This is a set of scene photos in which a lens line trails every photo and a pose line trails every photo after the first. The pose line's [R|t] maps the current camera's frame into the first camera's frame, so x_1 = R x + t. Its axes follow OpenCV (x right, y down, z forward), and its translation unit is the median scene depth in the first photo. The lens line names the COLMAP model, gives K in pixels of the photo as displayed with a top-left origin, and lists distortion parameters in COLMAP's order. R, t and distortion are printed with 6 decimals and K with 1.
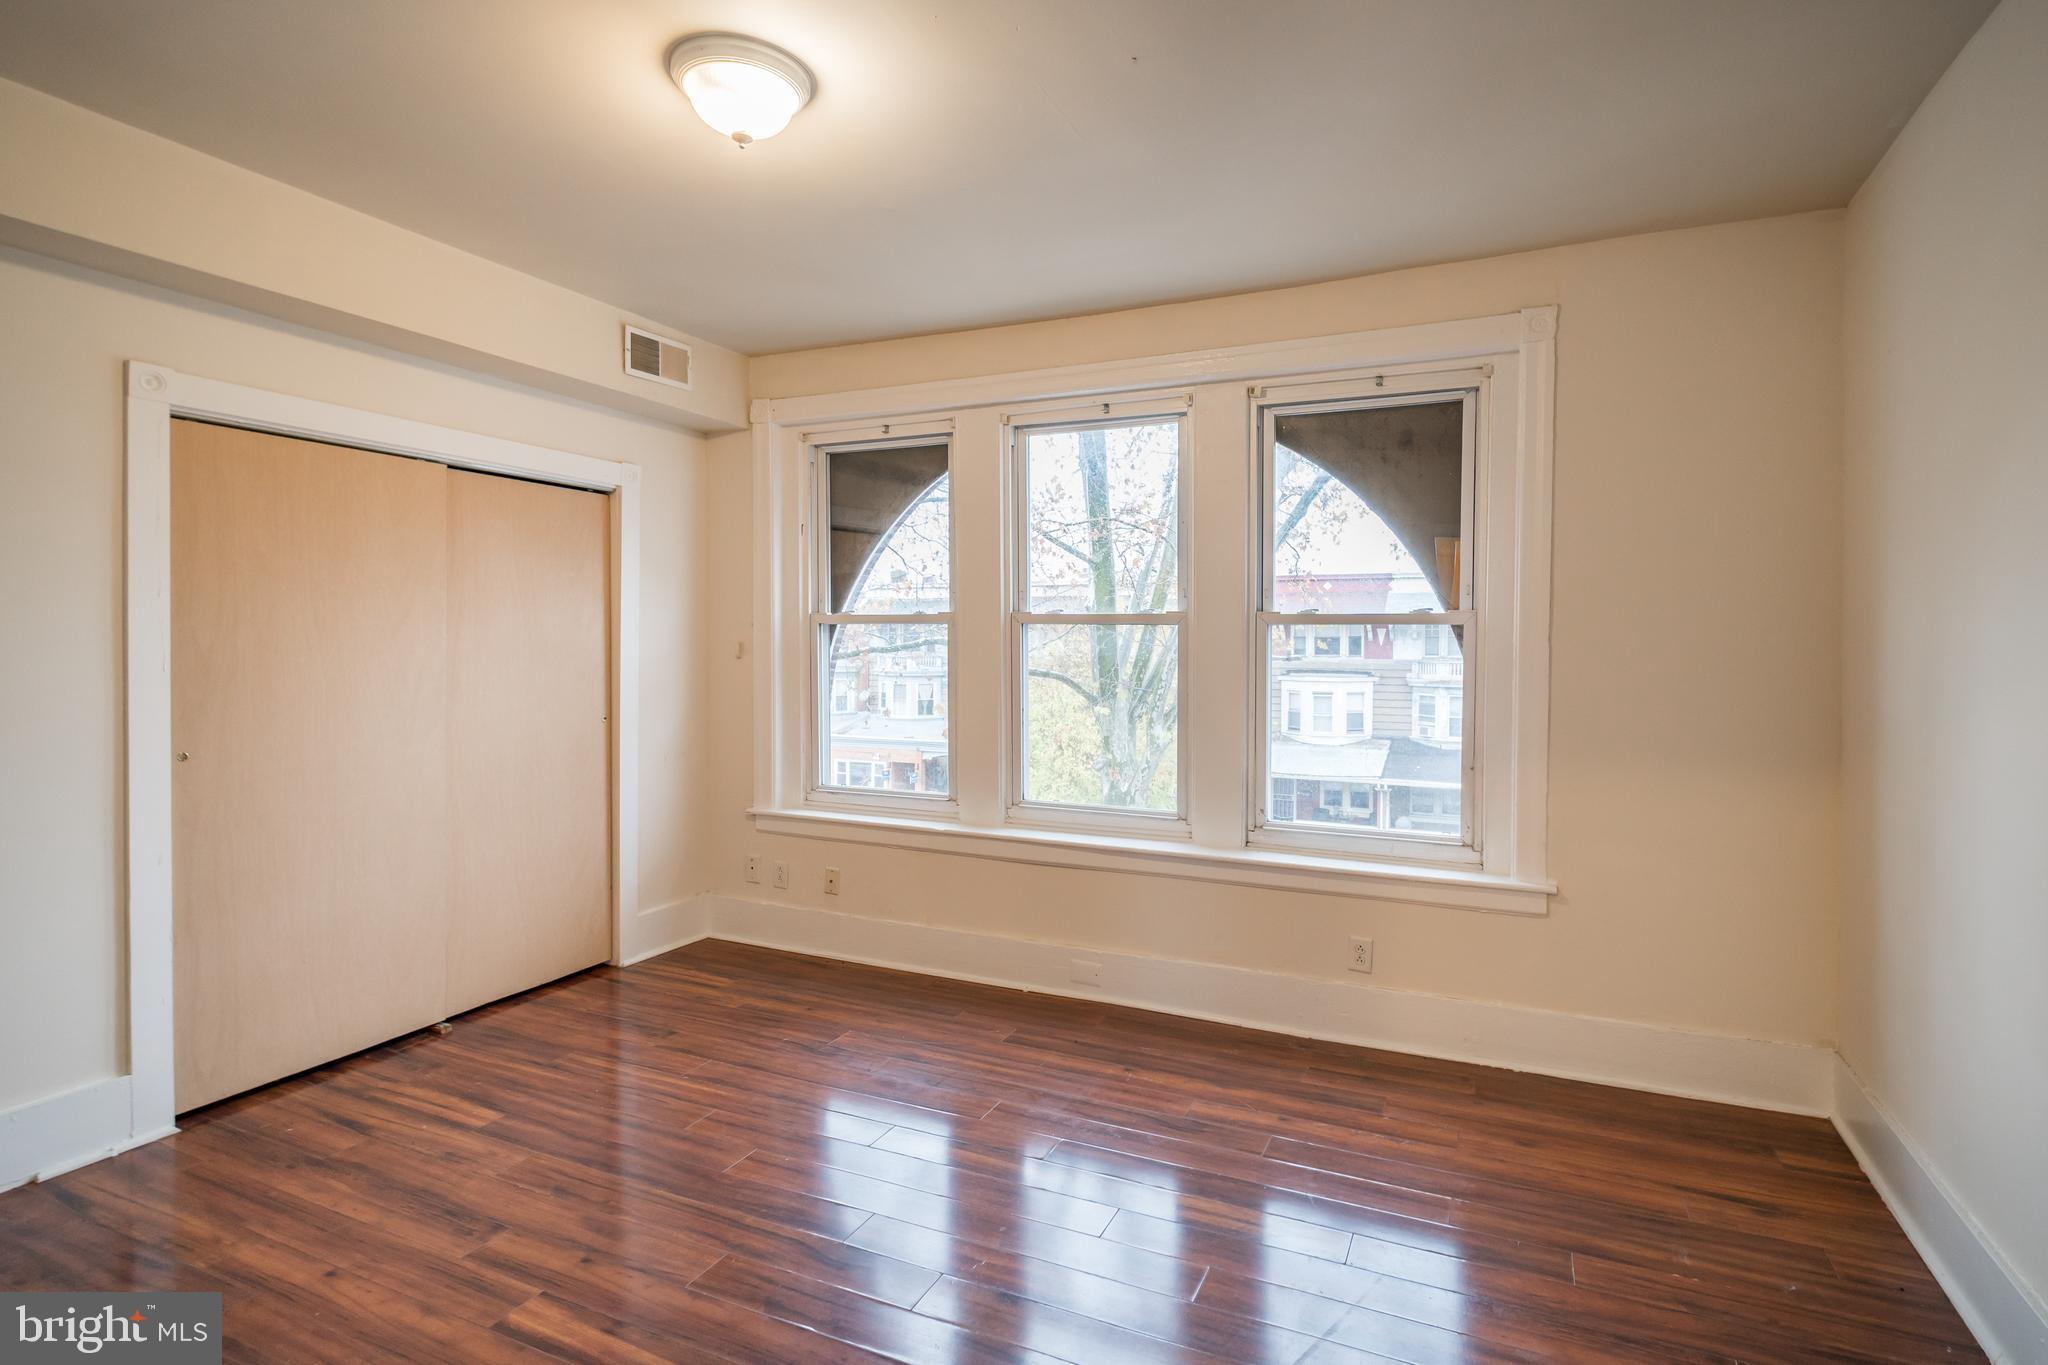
lens RADIAL K [[987.6, 0, 1032.1], [0, 987.6, 663.9], [0, 0, 1]] dist [0.001752, -0.000030]
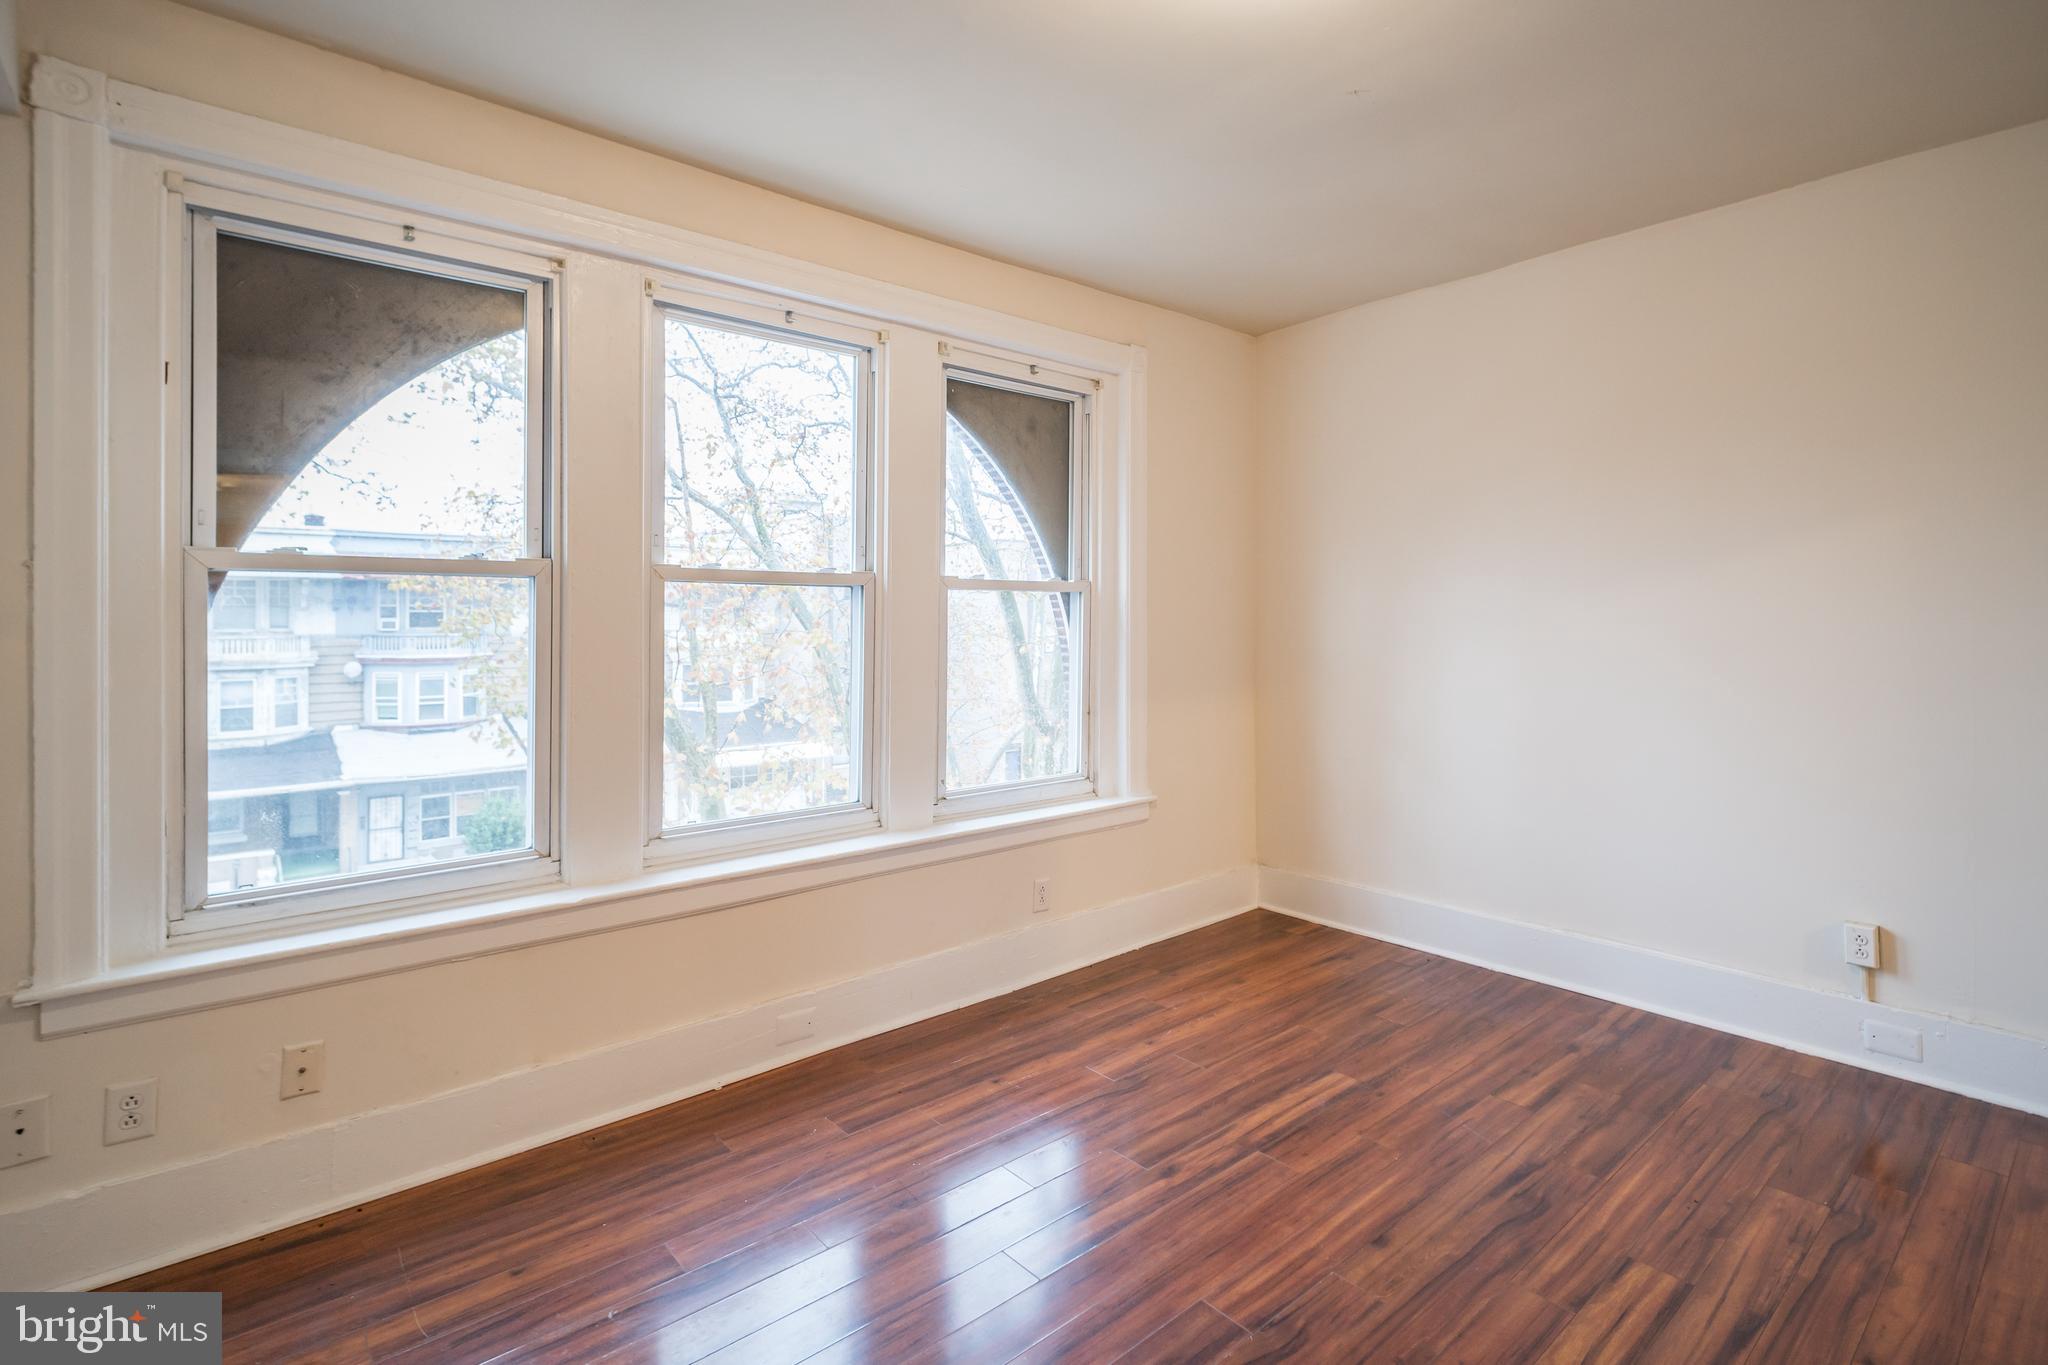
lens RADIAL K [[1007.4, 0, 1078.5], [0, 1007.4, 617.9], [0, 0, 1]] dist [-0.001391, -0.000390]
pose [[0.389363, -0.006781, 0.921060, -0.663540], [0.024958, 0.999683, -0.003190, -0.004896], [-0.920746, 0.024230, 0.389409, 0.524601]]
